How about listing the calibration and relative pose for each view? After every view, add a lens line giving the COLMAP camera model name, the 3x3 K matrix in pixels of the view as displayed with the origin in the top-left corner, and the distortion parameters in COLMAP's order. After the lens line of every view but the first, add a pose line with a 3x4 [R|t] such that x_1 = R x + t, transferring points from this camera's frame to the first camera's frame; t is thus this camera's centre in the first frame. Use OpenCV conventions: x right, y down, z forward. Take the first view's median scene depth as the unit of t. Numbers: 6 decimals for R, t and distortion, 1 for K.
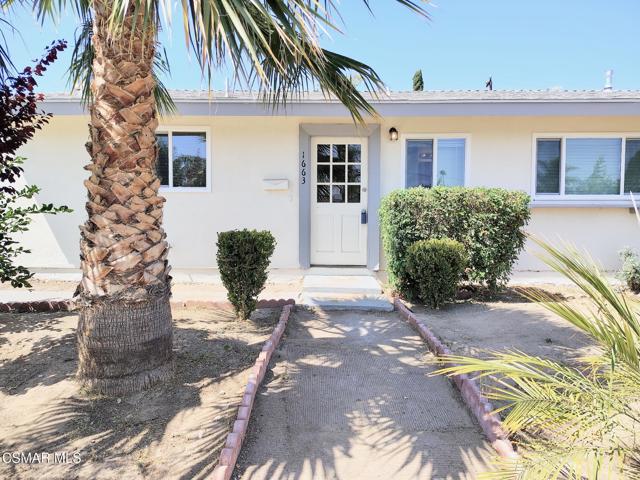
lens RADIAL K [[436.6, 0, 332.1], [0, 436.6, 242.3], [0, 0, 1]] dist [0.019647, -0.001712]
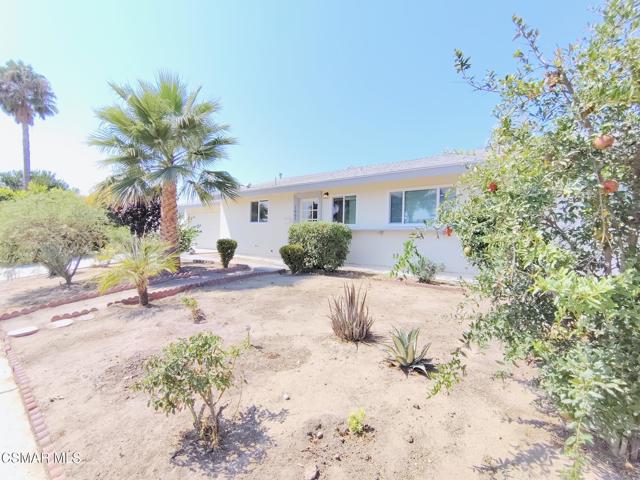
lens RADIAL K [[299.5, 0, 328.8], [0, 299.5, 239.7], [0, 0, 1]] dist [0.000326, -0.000010]
pose [[0.778747, 0.024411, -0.626863, 1.337929], [-0.050180, 0.998465, -0.023456, -0.002619], [0.625328, 0.049722, 0.778776, -0.132104]]
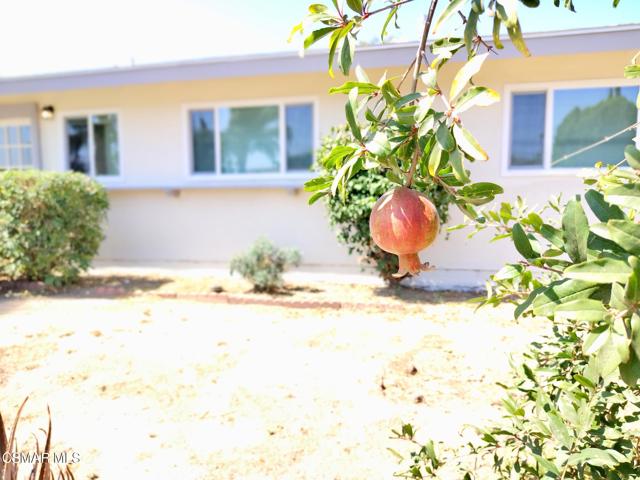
lens RADIAL K [[467.1, 0, 320.0], [0, 467.1, 240.0], [0, 0, 1]] dist [0.030465, 0.000764]
pose [[0.962699, 0.015166, -0.270148, 1.240447], [-0.001786, 0.998762, 0.049704, -0.032598], [0.270568, -0.047367, 0.961535, 0.211696]]
